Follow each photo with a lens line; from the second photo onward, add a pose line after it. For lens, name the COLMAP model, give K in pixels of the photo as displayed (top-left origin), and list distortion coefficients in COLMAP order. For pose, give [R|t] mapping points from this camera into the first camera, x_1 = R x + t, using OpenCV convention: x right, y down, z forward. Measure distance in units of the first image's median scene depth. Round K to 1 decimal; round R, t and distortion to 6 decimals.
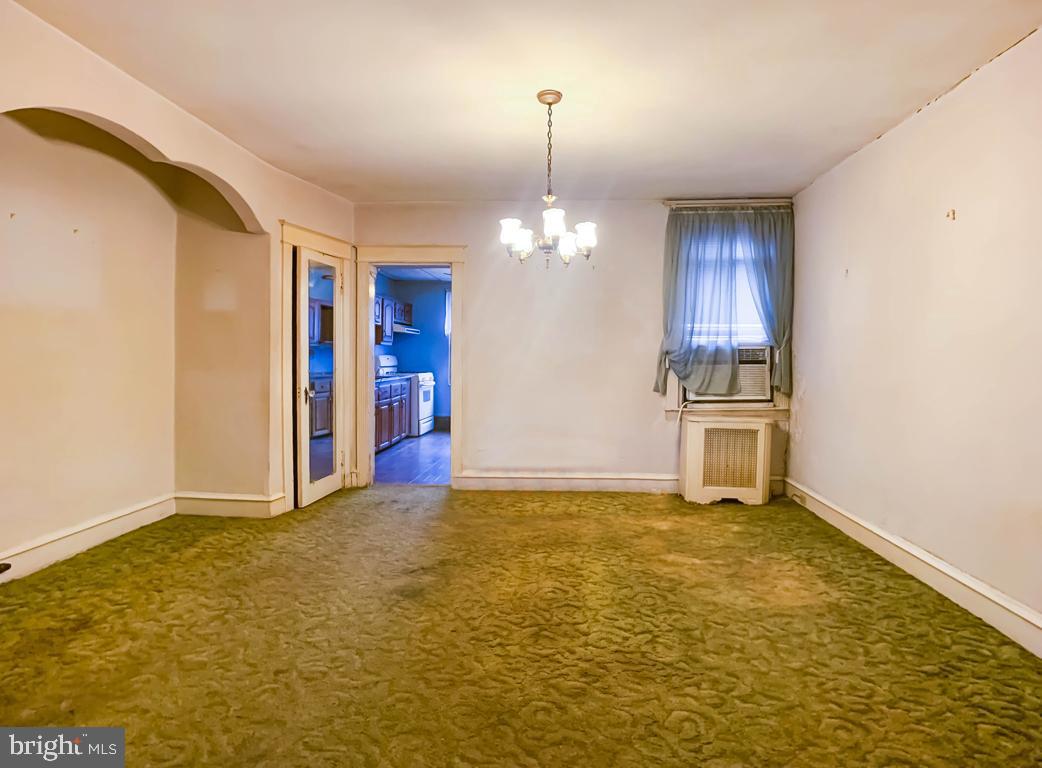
lens RADIAL K [[552.4, 0, 521.0], [0, 552.4, 384.0], [0, 0, 1]] dist [-0.064982, 0.000050]
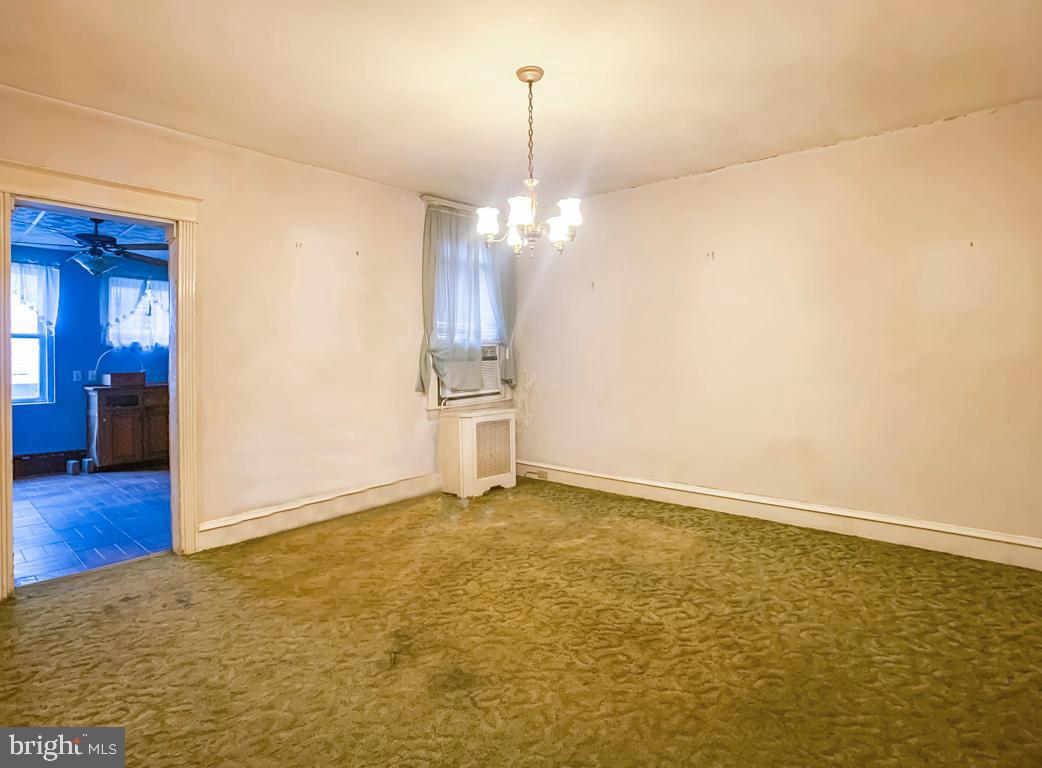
lens RADIAL K [[558.8, 0, 523.0], [0, 558.8, 350.9], [0, 0, 1]] dist [-0.045119, 0.020151]
pose [[0.579857, -0.003636, 0.814710, -0.278820], [0.056934, 0.997726, -0.036070, -0.006840], [-0.812727, 0.067300, 0.578745, 0.185546]]
